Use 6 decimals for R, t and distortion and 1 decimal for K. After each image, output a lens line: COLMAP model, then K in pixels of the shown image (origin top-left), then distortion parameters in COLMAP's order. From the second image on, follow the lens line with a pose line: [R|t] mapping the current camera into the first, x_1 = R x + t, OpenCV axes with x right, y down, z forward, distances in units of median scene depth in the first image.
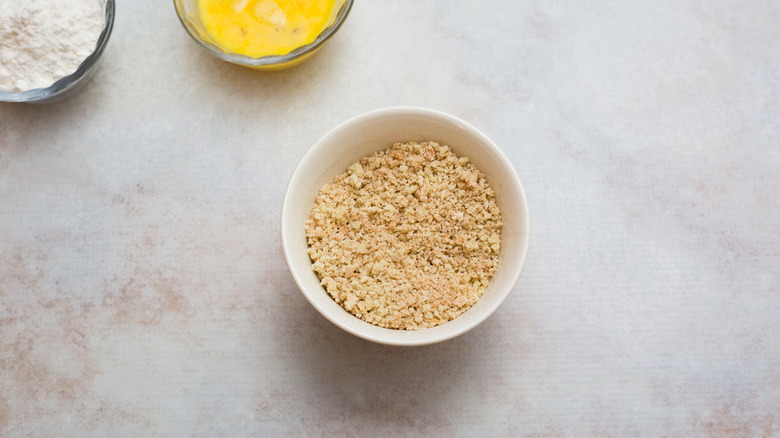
lens RADIAL K [[1236.2, 0, 390.3], [0, 1236.2, 220.2], [0, 0, 1]] dist [-0.143970, 0.000000]
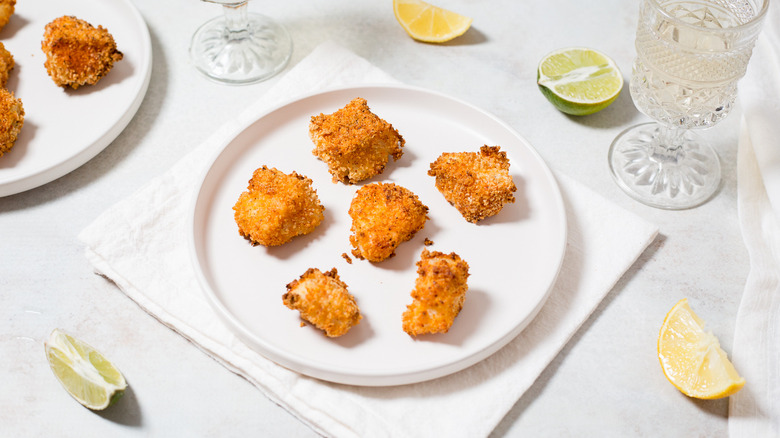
lens RADIAL K [[1236.2, 0, 387.9], [0, 1236.2, 218.3], [0, 0, 1]] dist [-0.143970, 0.000000]
pose [[0.999876, 0.014156, 0.006948, 0.021858], [-0.010505, 0.926534, -0.376066, 0.341841], [-0.011761, 0.375946, 0.926567, 0.059773]]
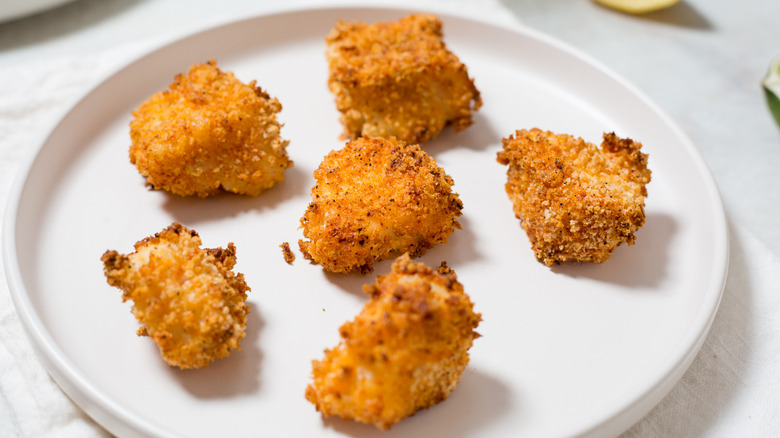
lens RADIAL K [[1236.2, 0, 396.0], [0, 1236.2, 219.7], [0, 0, 1]] dist [-0.143970, 0.000000]
pose [[0.918819, 0.275224, -0.282886, 0.187173], [-0.382660, 0.796753, -0.467714, 0.212527], [0.096664, 0.537994, 0.837388, 0.560713]]
